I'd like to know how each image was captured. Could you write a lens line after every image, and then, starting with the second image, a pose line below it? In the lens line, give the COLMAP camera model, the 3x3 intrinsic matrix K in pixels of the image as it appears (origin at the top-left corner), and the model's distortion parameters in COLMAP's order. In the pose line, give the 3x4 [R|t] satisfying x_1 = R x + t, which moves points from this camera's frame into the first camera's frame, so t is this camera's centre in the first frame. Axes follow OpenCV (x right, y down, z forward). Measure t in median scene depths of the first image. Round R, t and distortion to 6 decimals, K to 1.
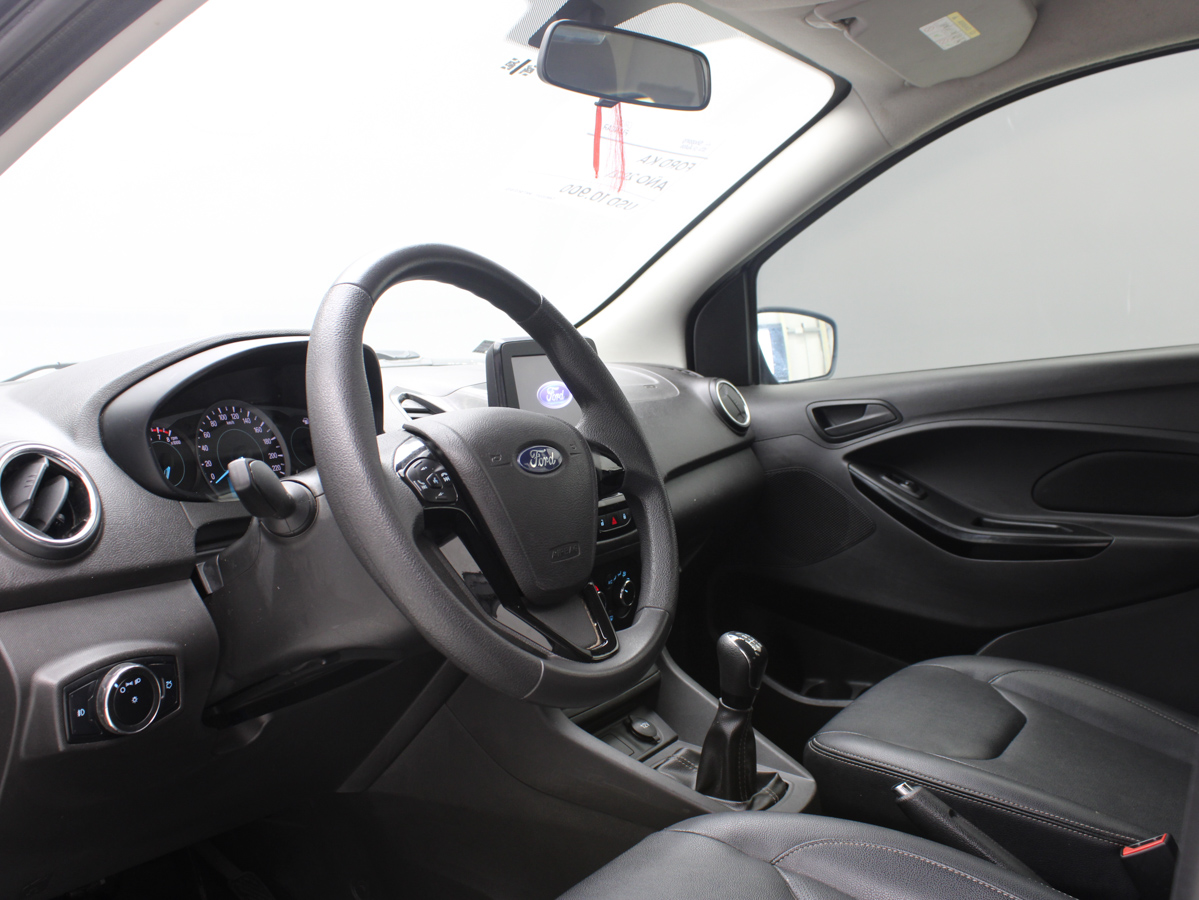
lens RADIAL K [[1190.0, 0, 599.5], [0, 1190.0, 450.0], [0, 0, 1]] dist [-0.161982, 0.156371]
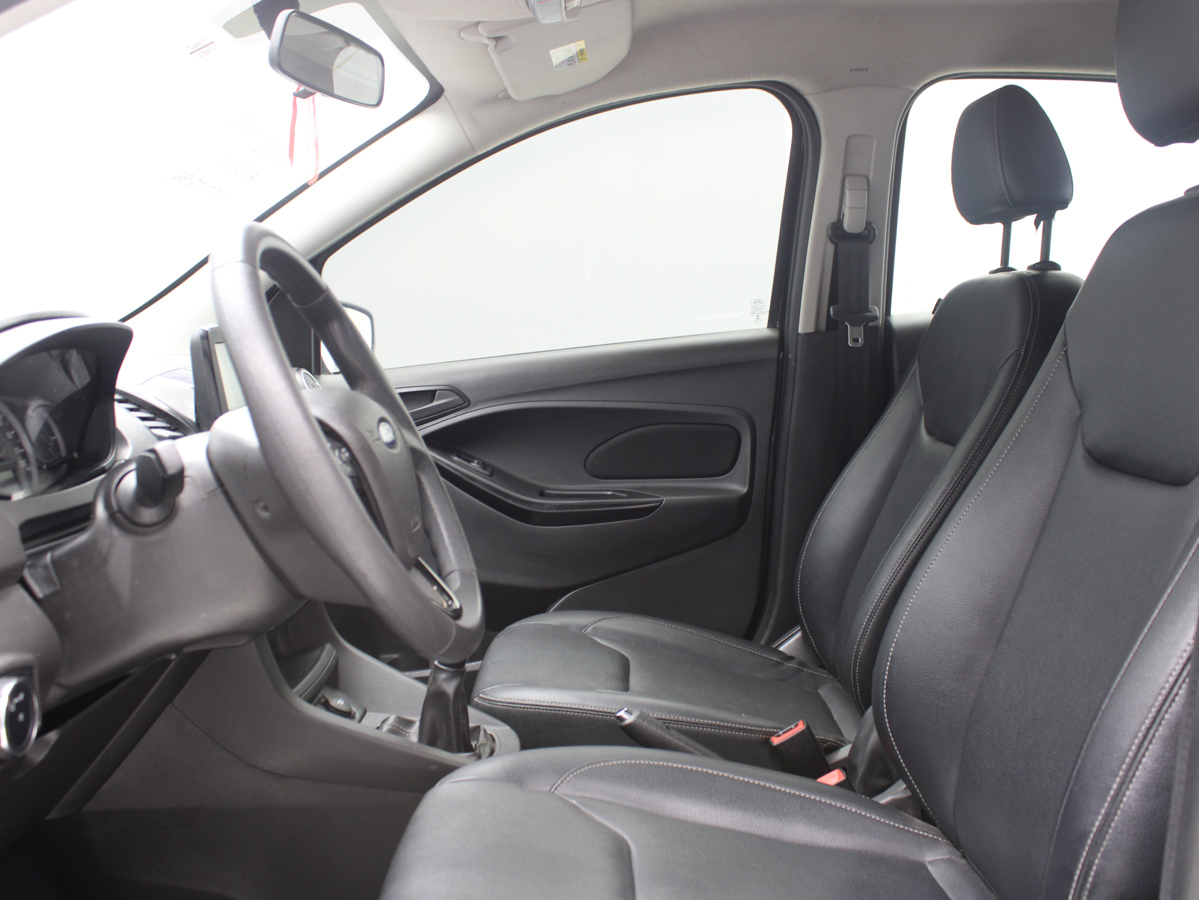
lens RADIAL K [[1190.0, 0, 599.5], [0, 1190.0, 450.0], [0, 0, 1]] dist [-0.161982, 0.156371]
pose [[0.858900, -0.044669, 0.510191, -0.235165], [0.043680, 0.998948, 0.013928, 0.008037], [-0.510277, 0.010322, 0.859948, 0.002381]]
